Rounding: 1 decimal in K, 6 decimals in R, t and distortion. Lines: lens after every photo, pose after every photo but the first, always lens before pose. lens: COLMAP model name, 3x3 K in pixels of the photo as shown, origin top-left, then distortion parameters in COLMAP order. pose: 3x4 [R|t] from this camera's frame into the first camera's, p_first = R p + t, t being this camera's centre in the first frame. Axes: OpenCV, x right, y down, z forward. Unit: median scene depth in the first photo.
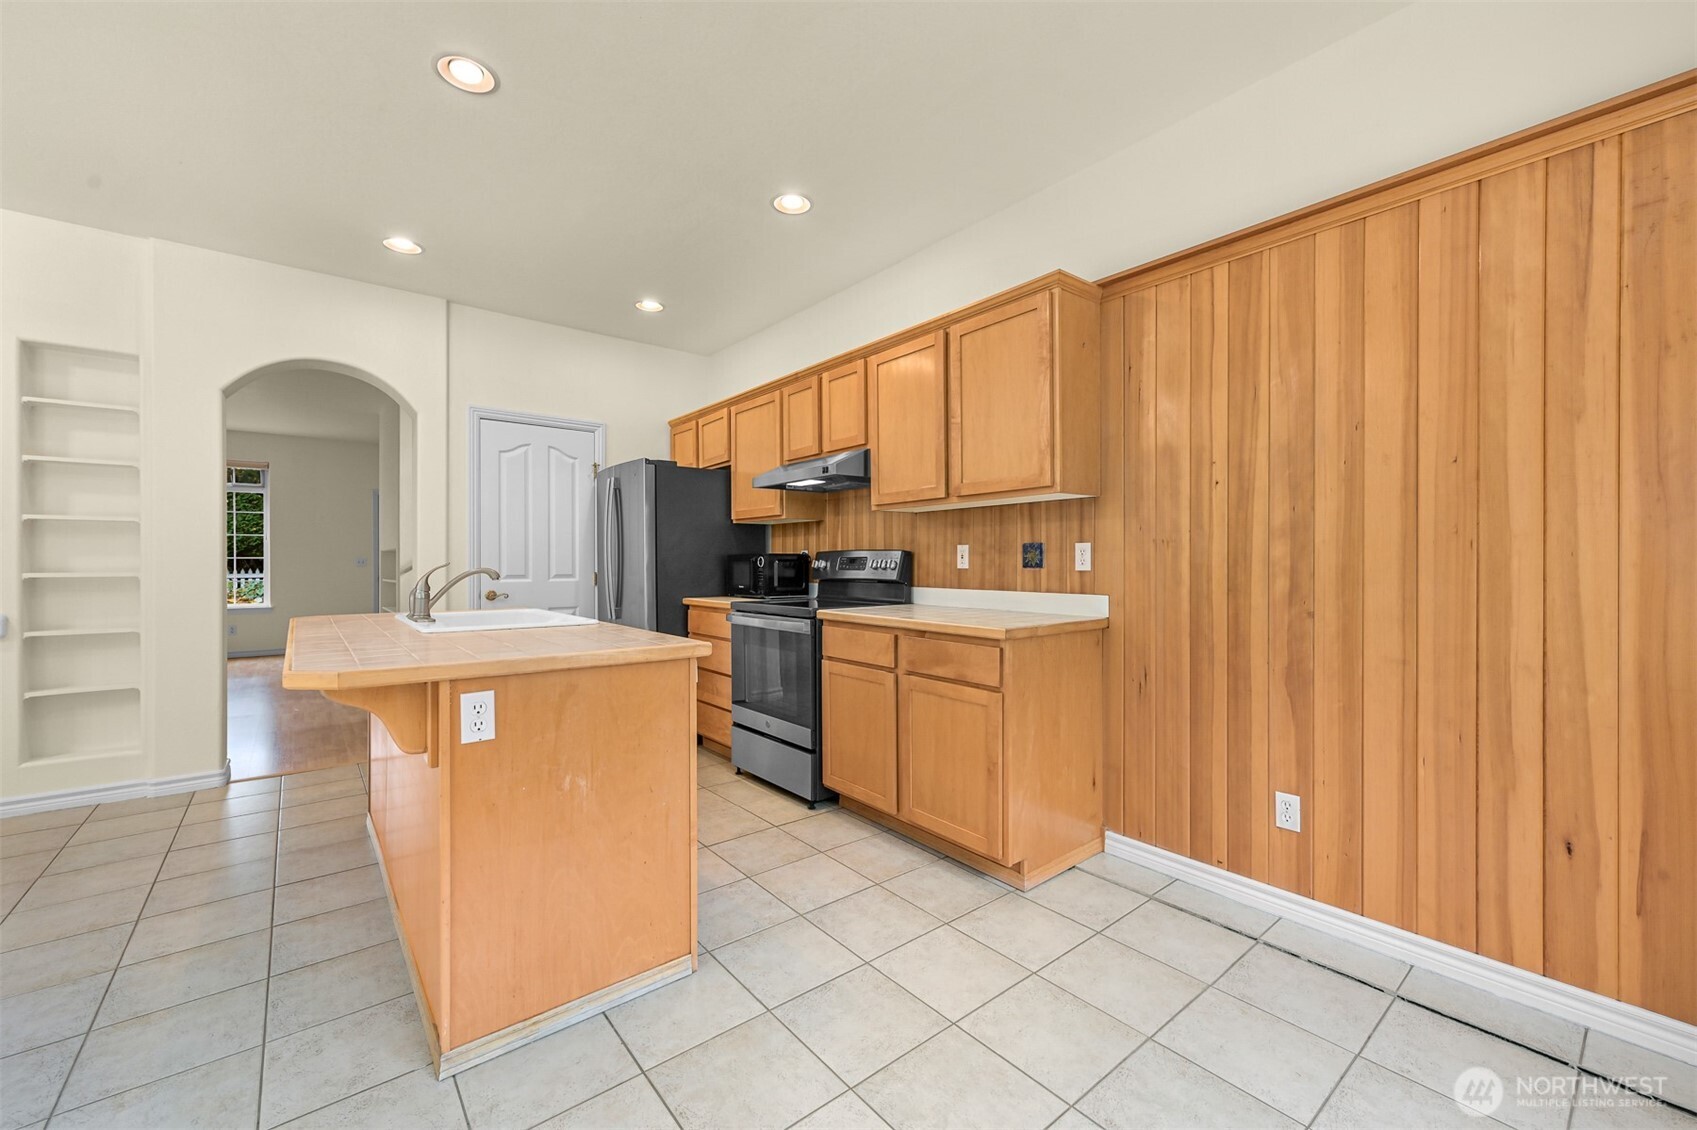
lens RADIAL K [[672.8, 0, 851.3], [0, 672.8, 566.8], [0, 0, 1]] dist [-0.001314, -0.000352]
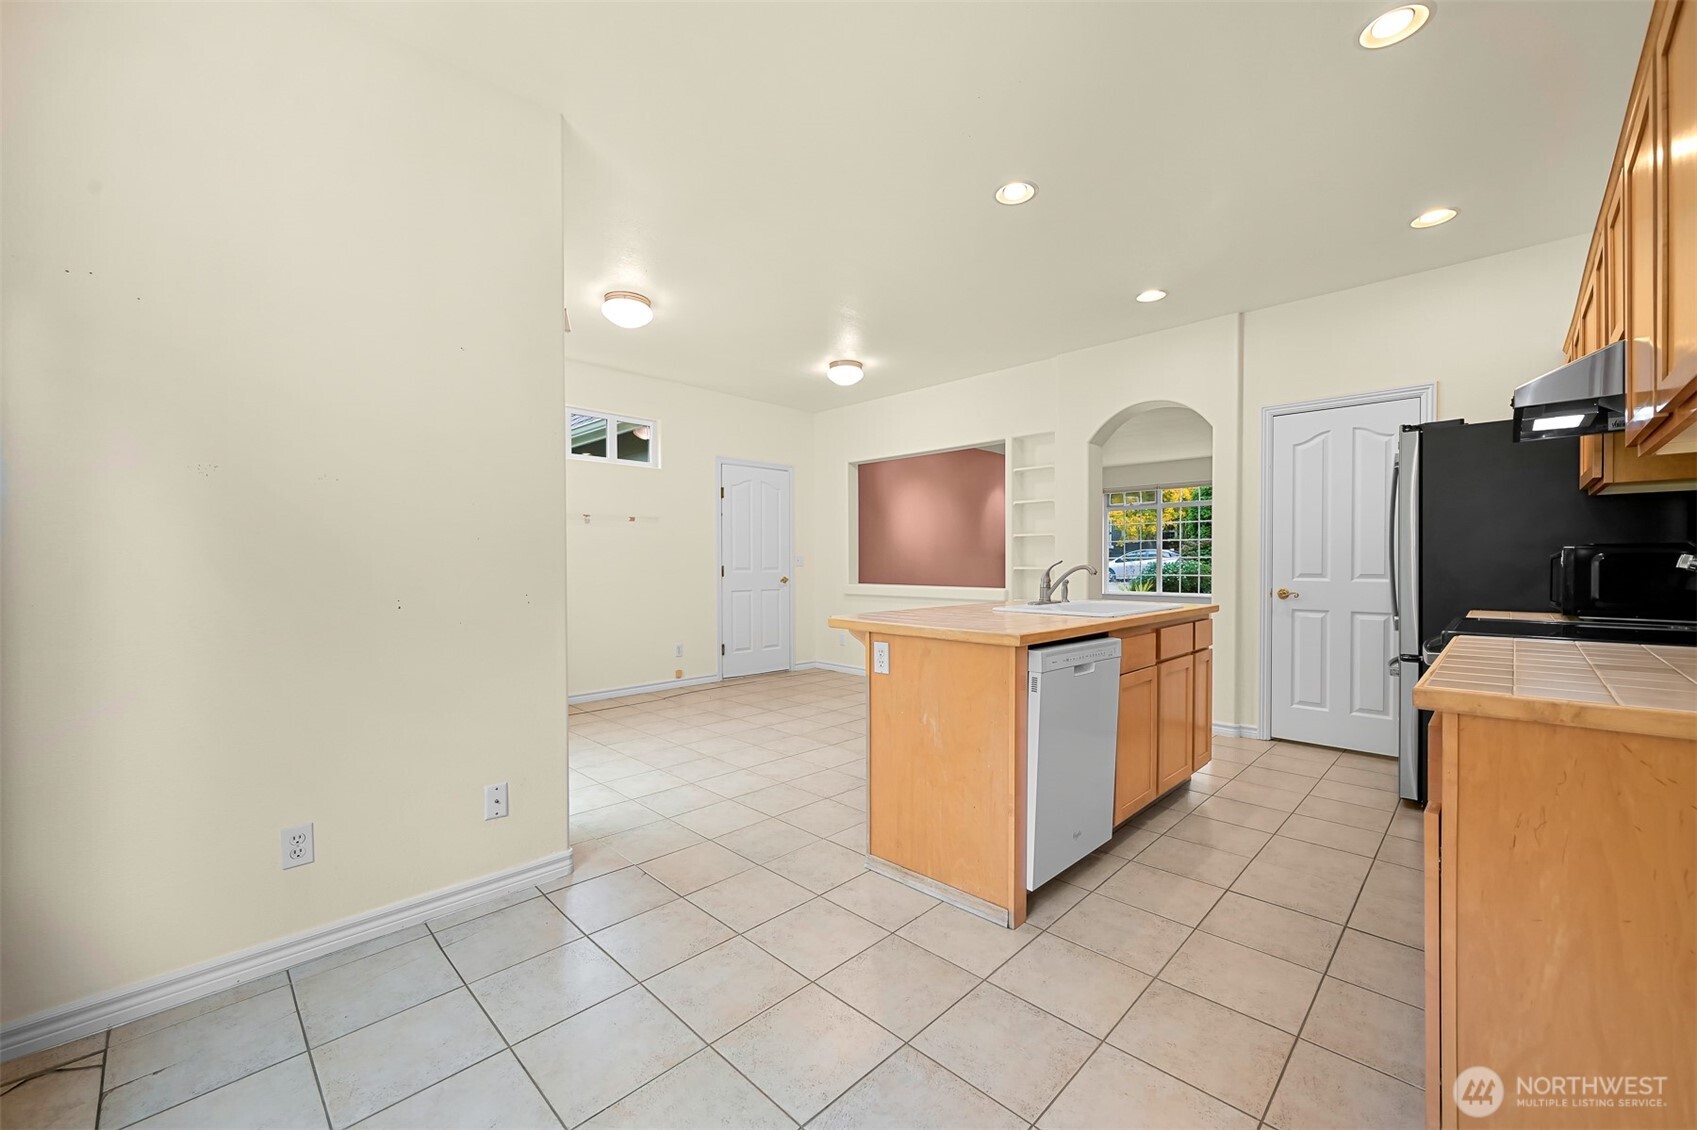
lens RADIAL K [[672.8, 0, 865.3], [0, 672.8, 563.9], [0, 0, 1]] dist [-0.001314, -0.000352]
pose [[0.124967, 0.004579, -0.992150, 0.536339], [-0.003685, 0.999985, 0.004151, -0.003180], [0.992154, 0.003137, 0.124982, 0.398383]]
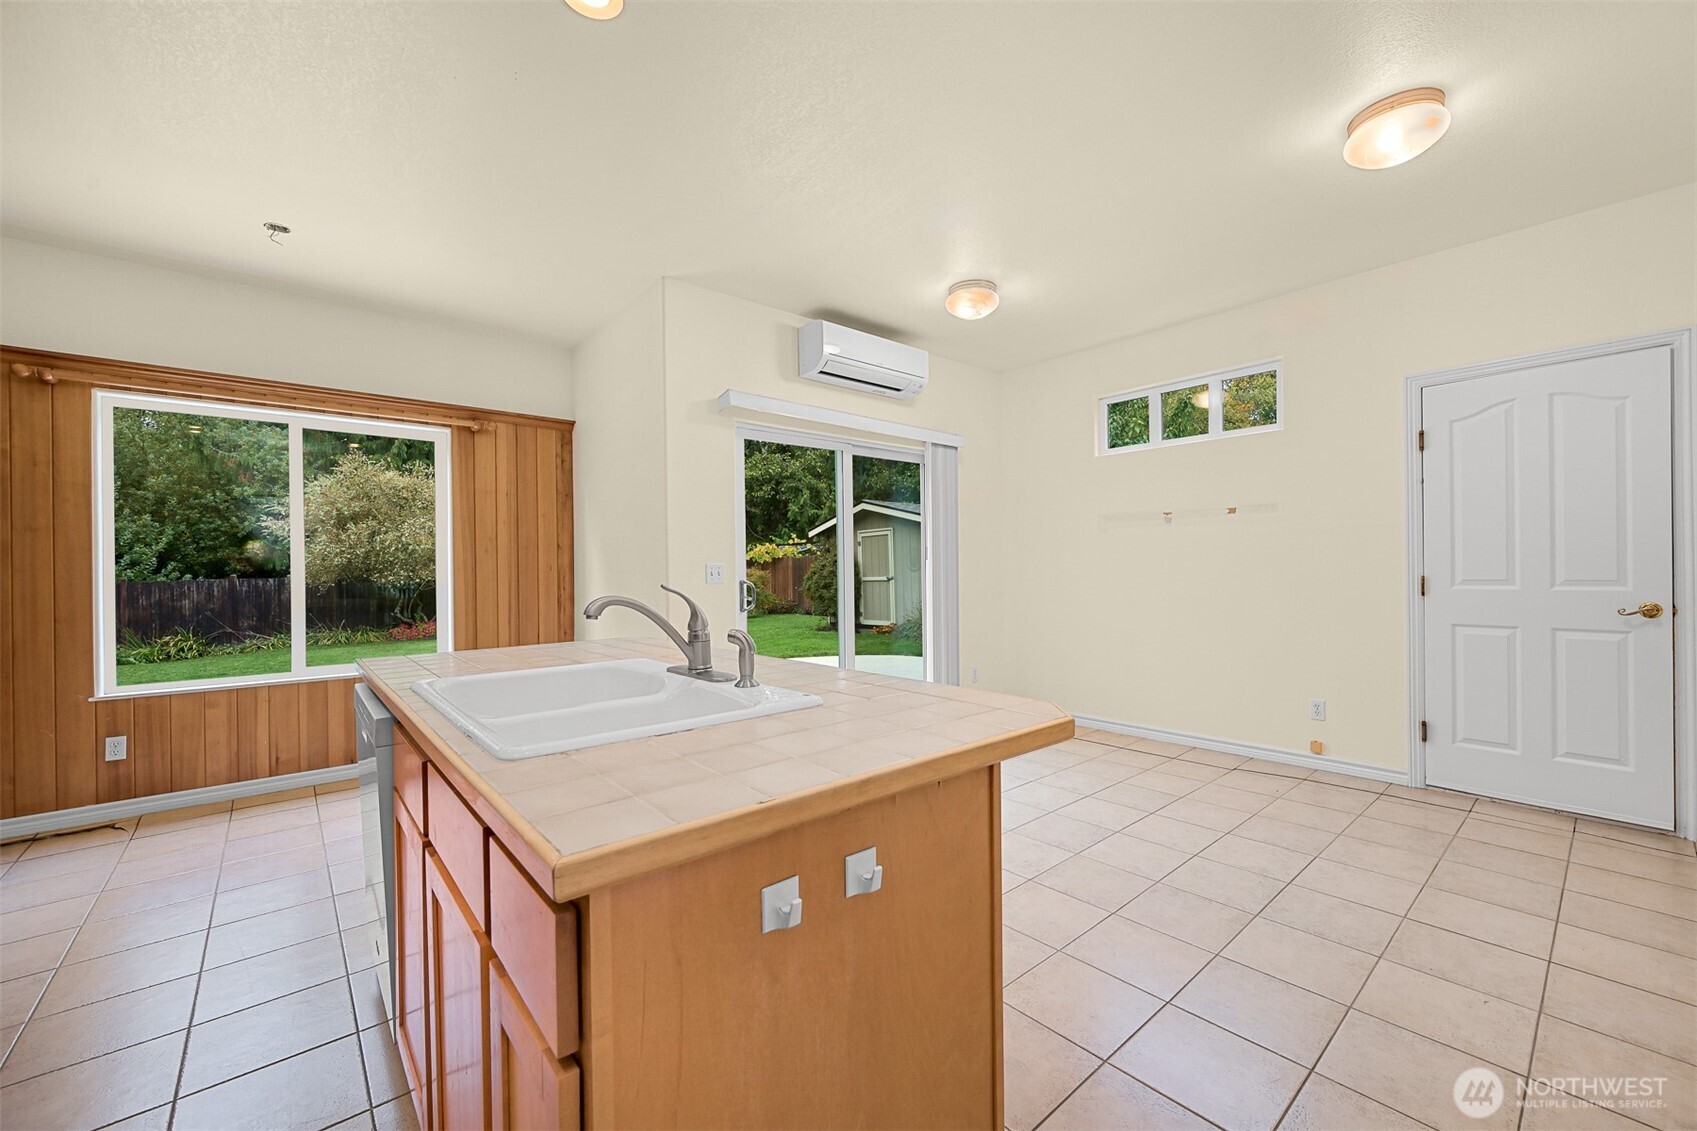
lens RADIAL K [[672.8, 0, 850.8], [0, 672.8, 572.5], [0, 0, 1]] dist [-0.001314, -0.000352]
pose [[-0.999615, 0.013588, -0.024206, -0.672380], [0.013356, 0.999864, 0.009723, -0.018705], [0.024335, 0.009396, -0.999660, 1.418571]]
